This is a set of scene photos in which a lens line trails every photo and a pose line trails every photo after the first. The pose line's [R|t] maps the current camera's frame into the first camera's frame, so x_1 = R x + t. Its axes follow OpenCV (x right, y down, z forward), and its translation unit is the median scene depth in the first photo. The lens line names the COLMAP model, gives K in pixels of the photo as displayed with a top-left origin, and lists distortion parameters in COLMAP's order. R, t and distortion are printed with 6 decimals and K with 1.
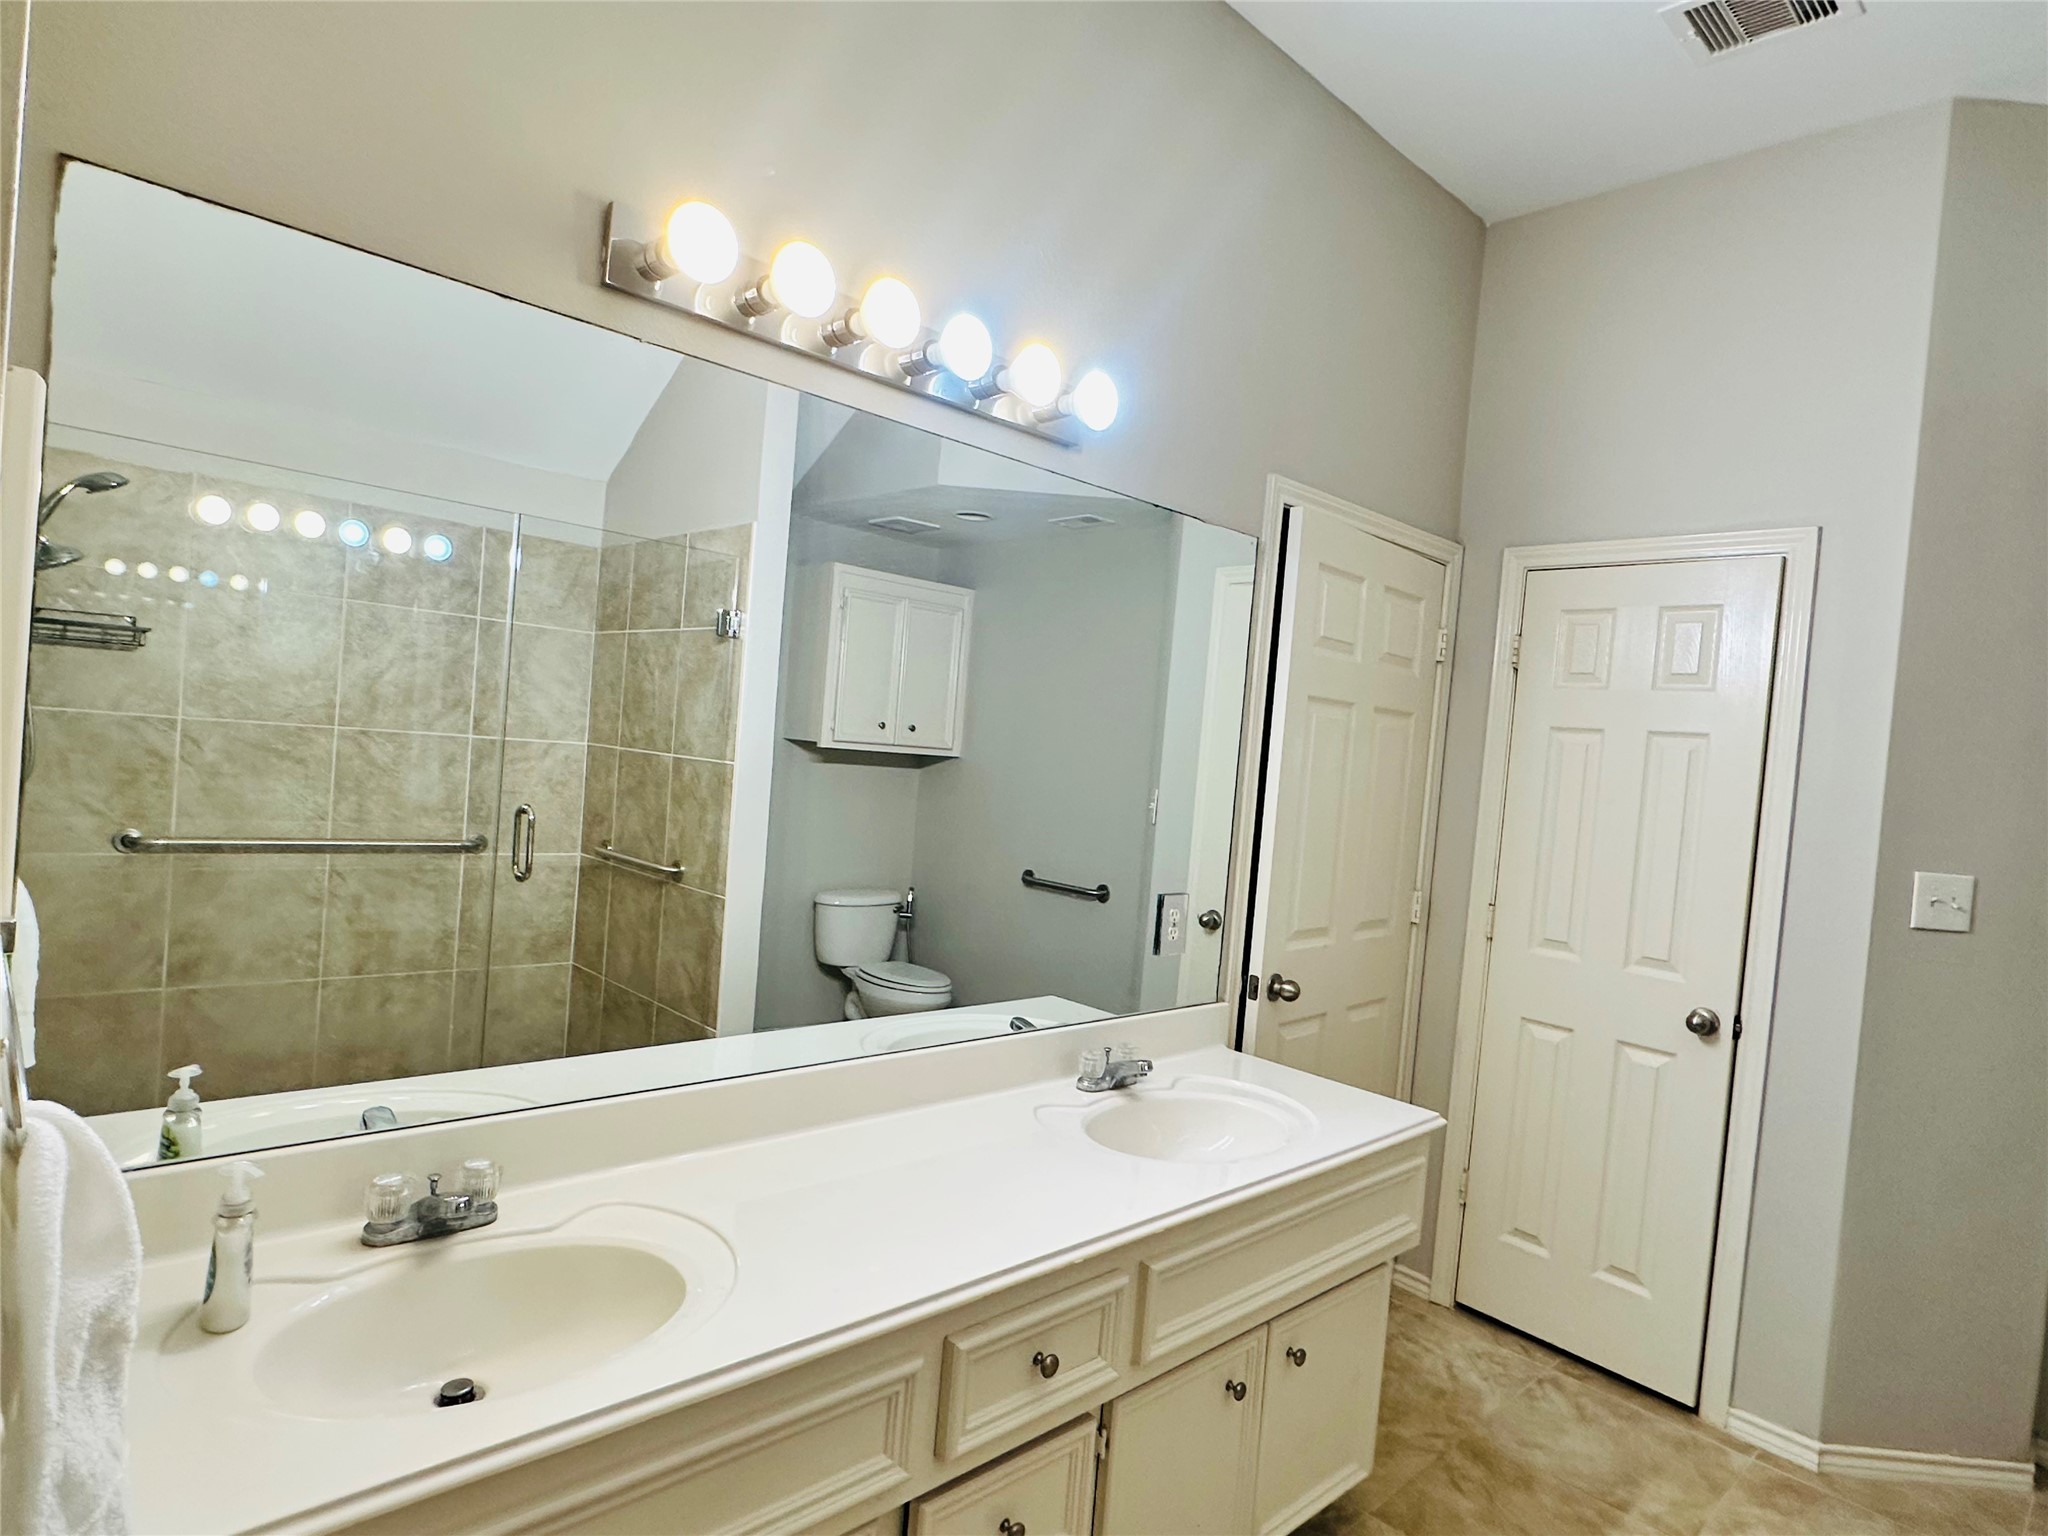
lens RADIAL K [[1136.2, 0, 1023.1], [0, 1136.2, 775.5], [0, 0, 1]] dist [-0.005712, 0.002256]
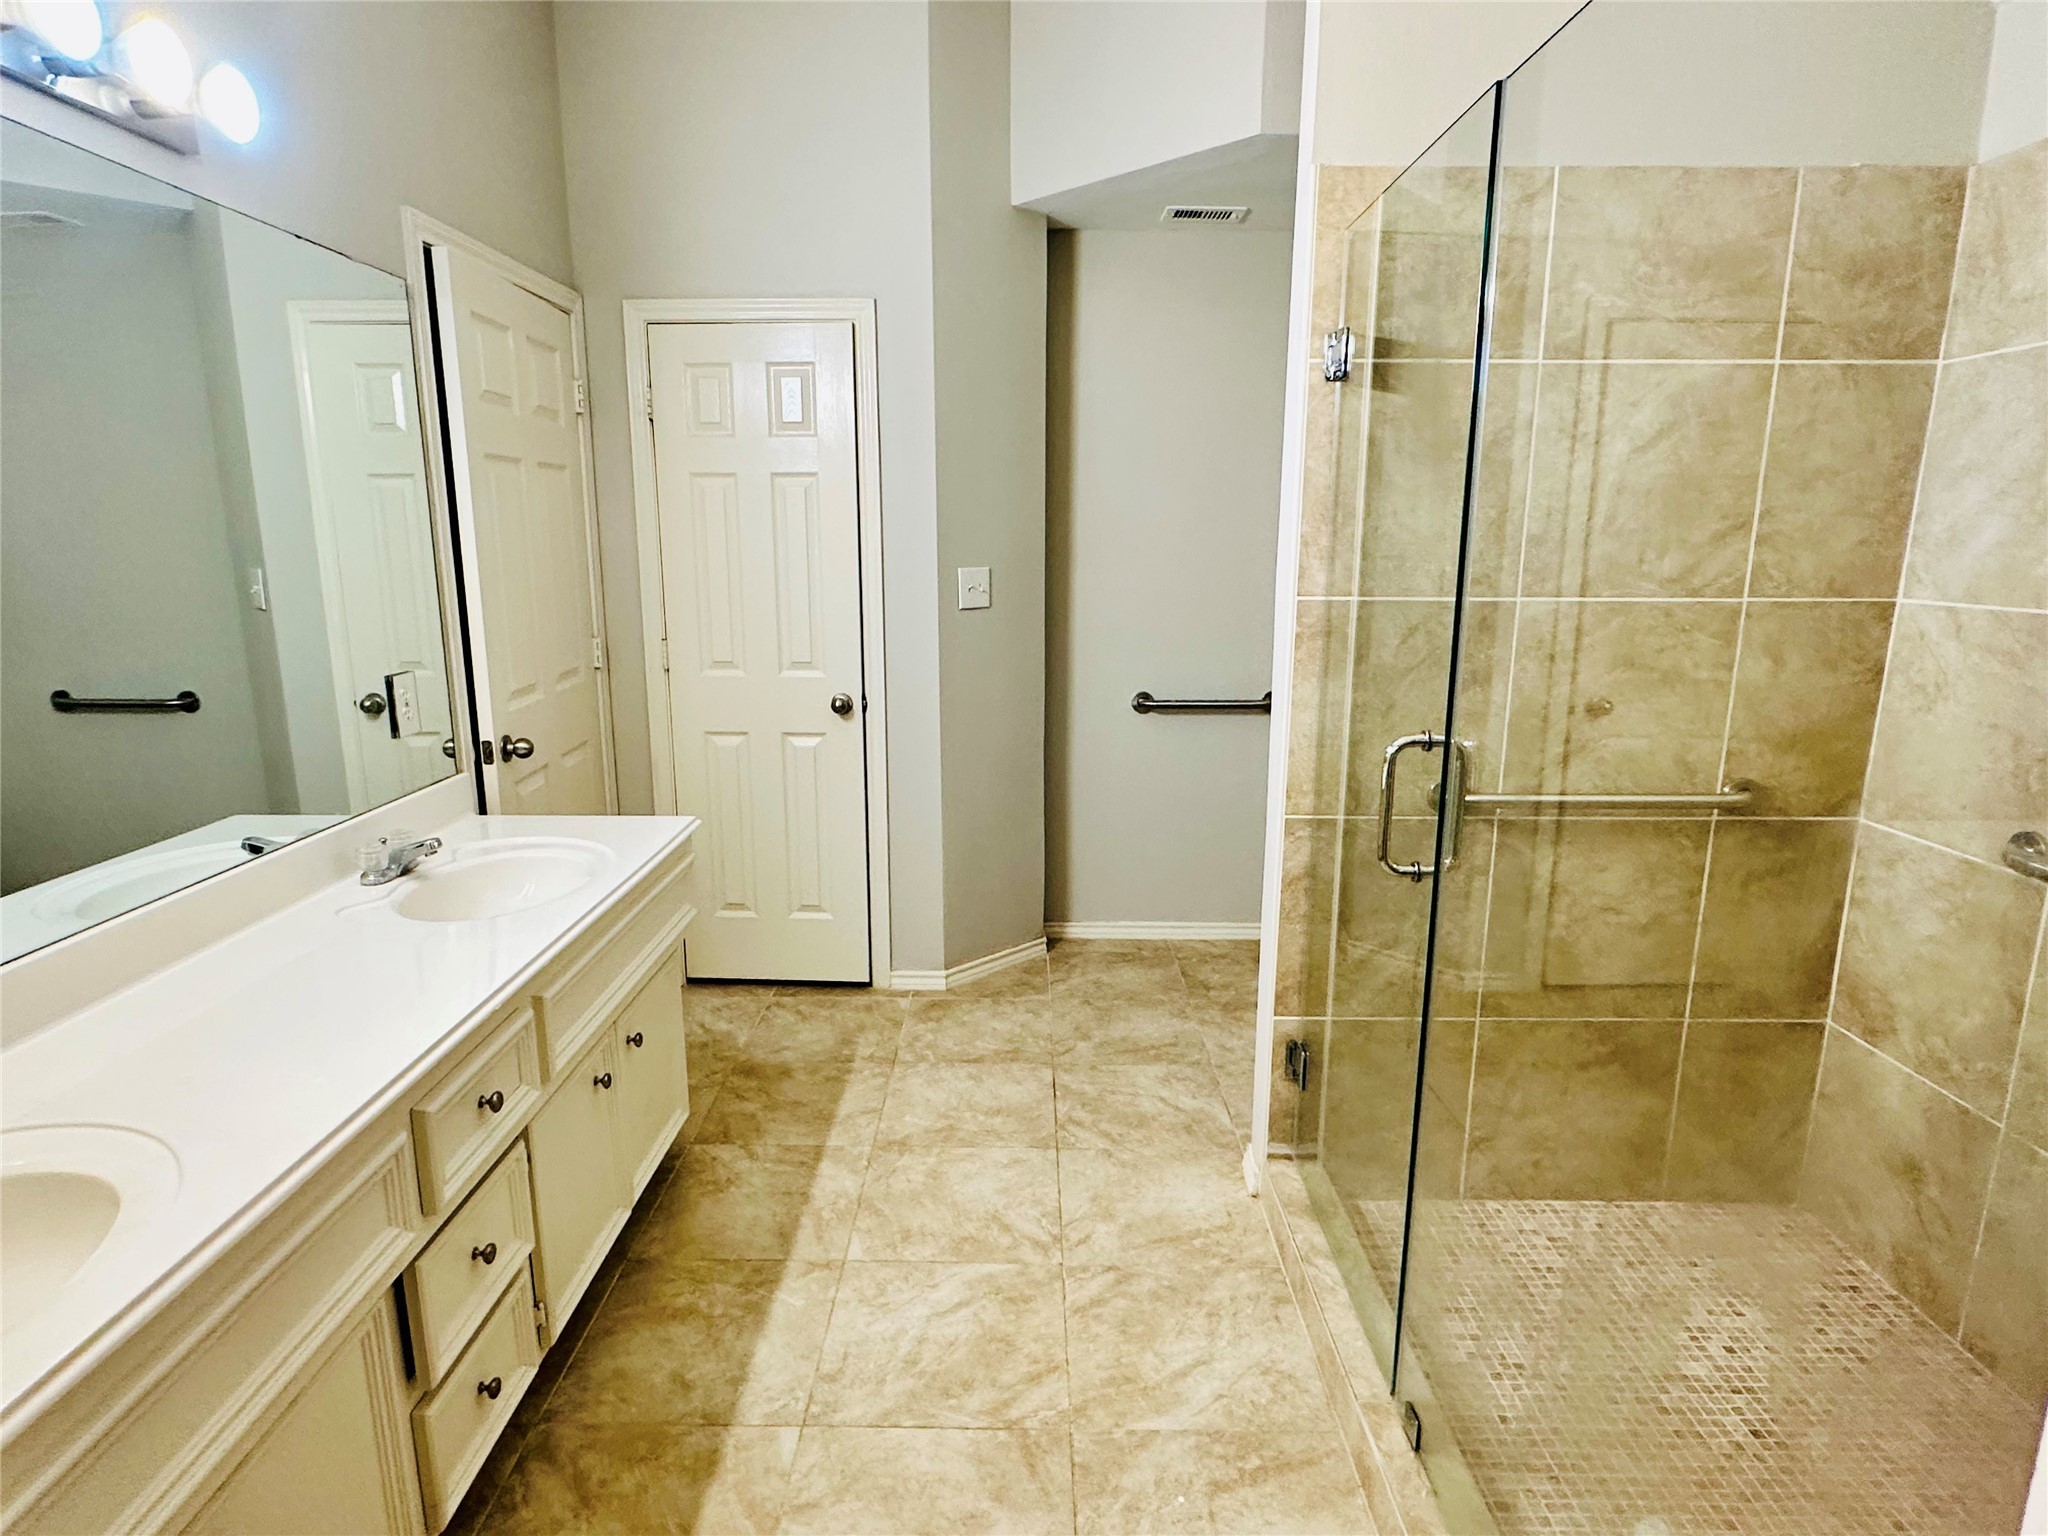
lens RADIAL K [[1136.2, 0, 1023.1], [0, 1136.2, 775.5], [0, 0, 1]] dist [-0.005712, 0.002256]
pose [[0.692725, -0.230455, 0.683391, -0.165080], [0.075275, 0.965500, 0.249285, -0.010930], [-0.717263, -0.121244, 0.686174, -0.044878]]
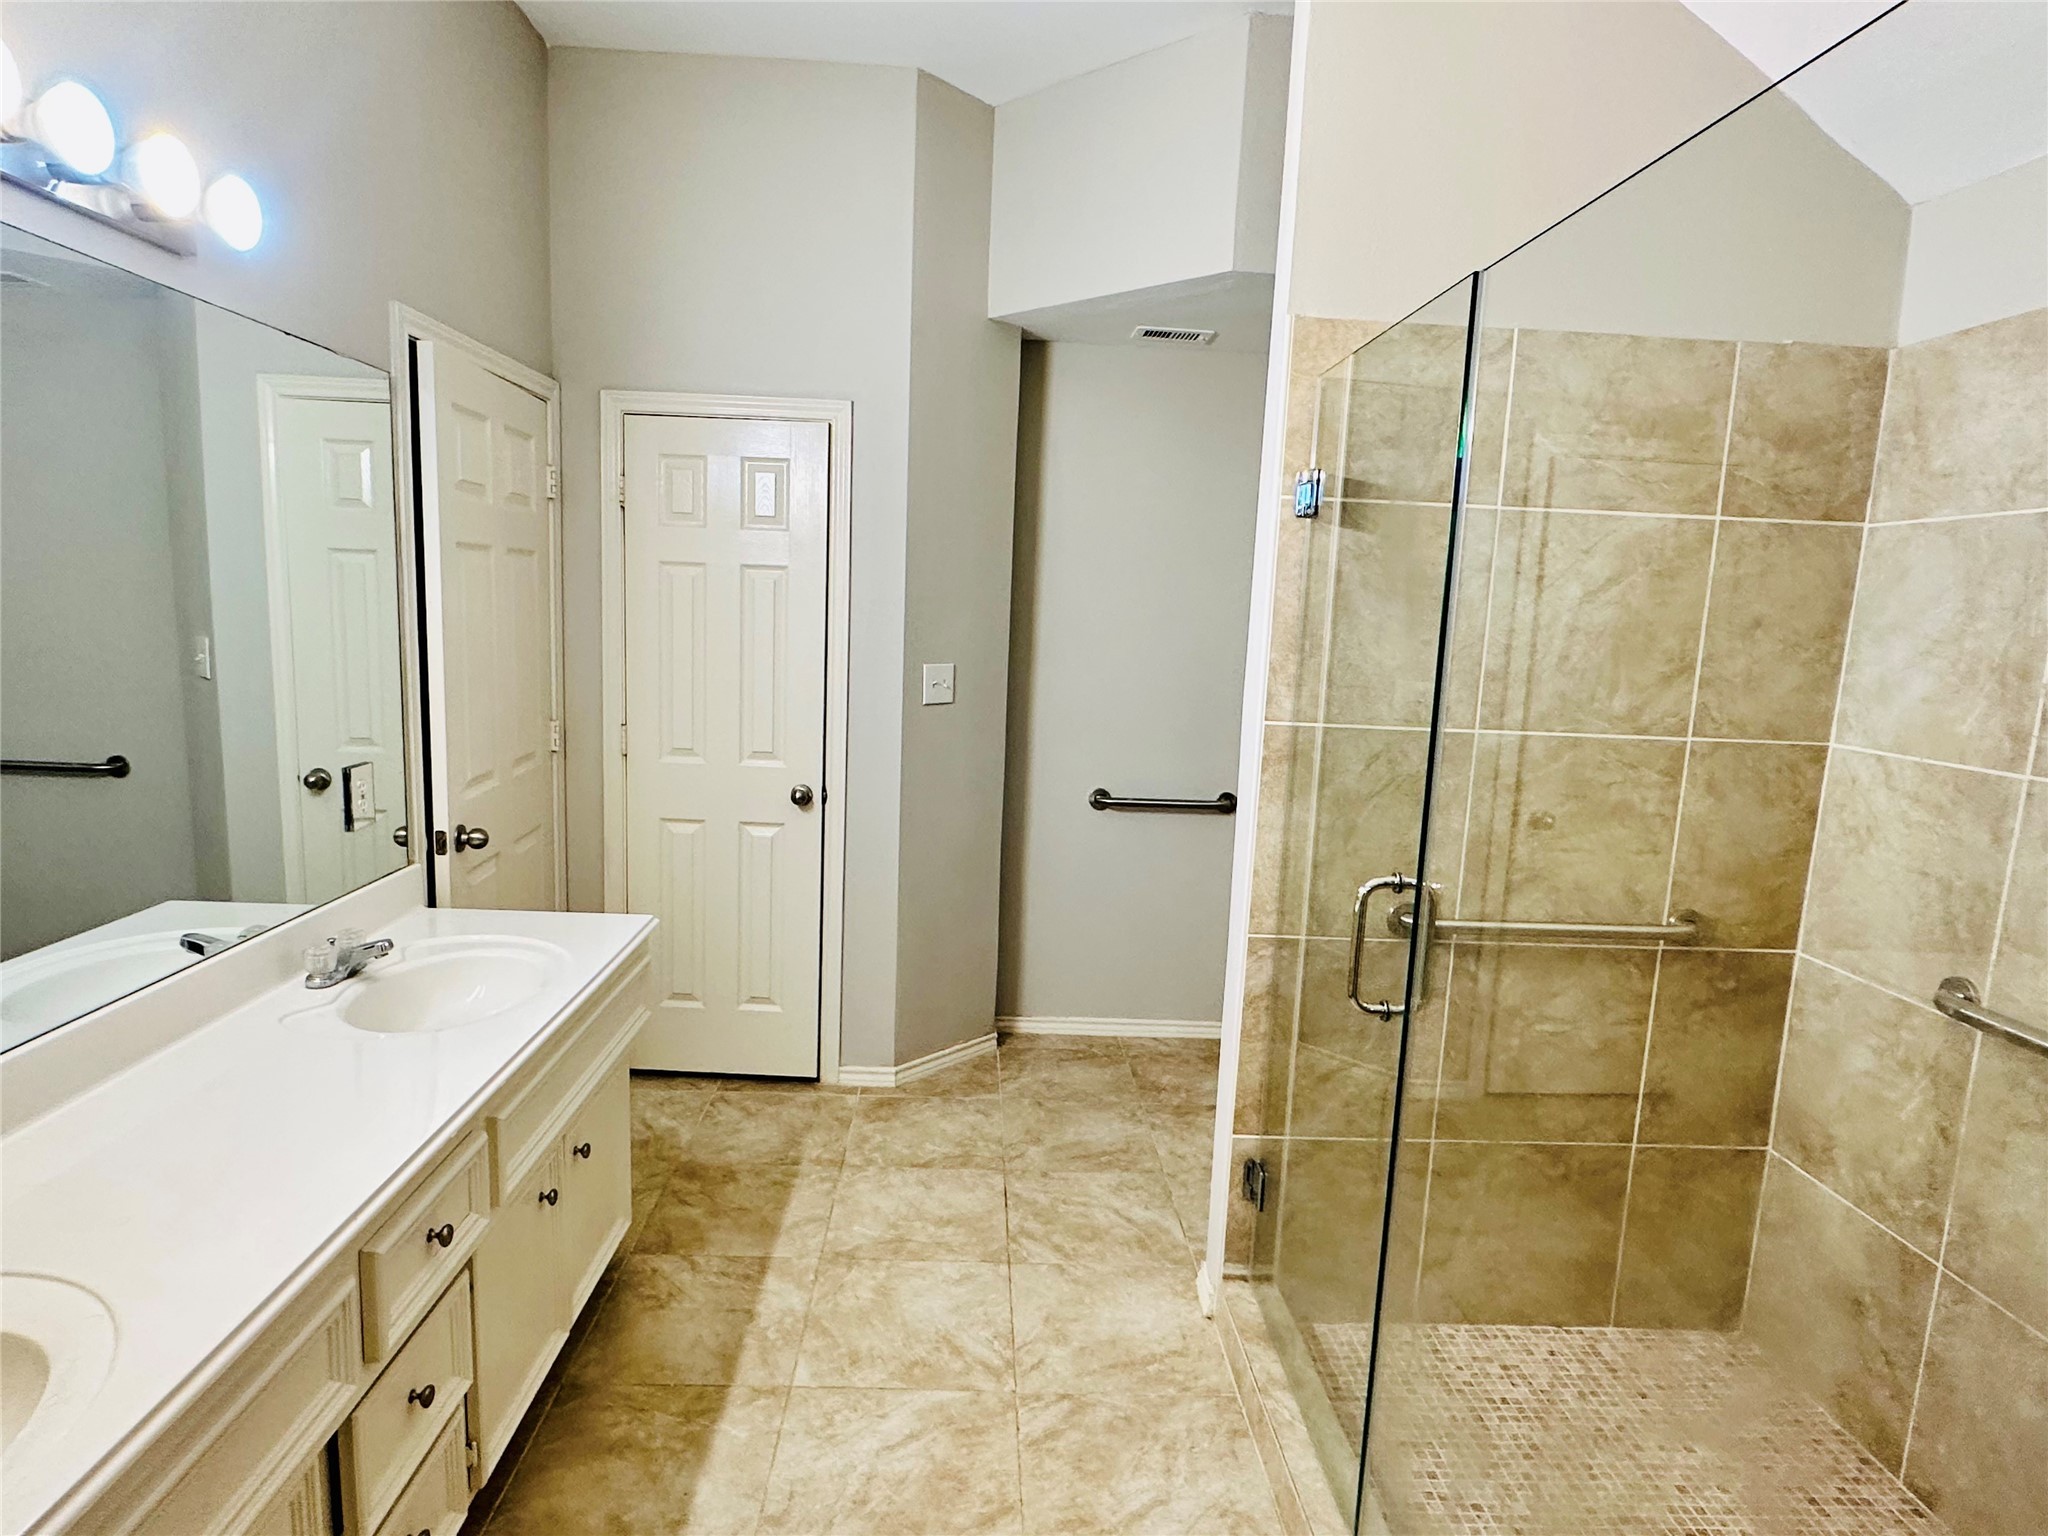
lens RADIAL K [[1134.6, 0, 1022.2], [0, 1134.6, 772.0], [0, 0, 1]] dist [-0.005149, 0.001987]
pose [[0.662851, -0.164644, 0.730425, -0.175498], [0.033494, 0.981068, 0.190746, -0.046950], [-0.748002, -0.101971, 0.655816, -0.026986]]
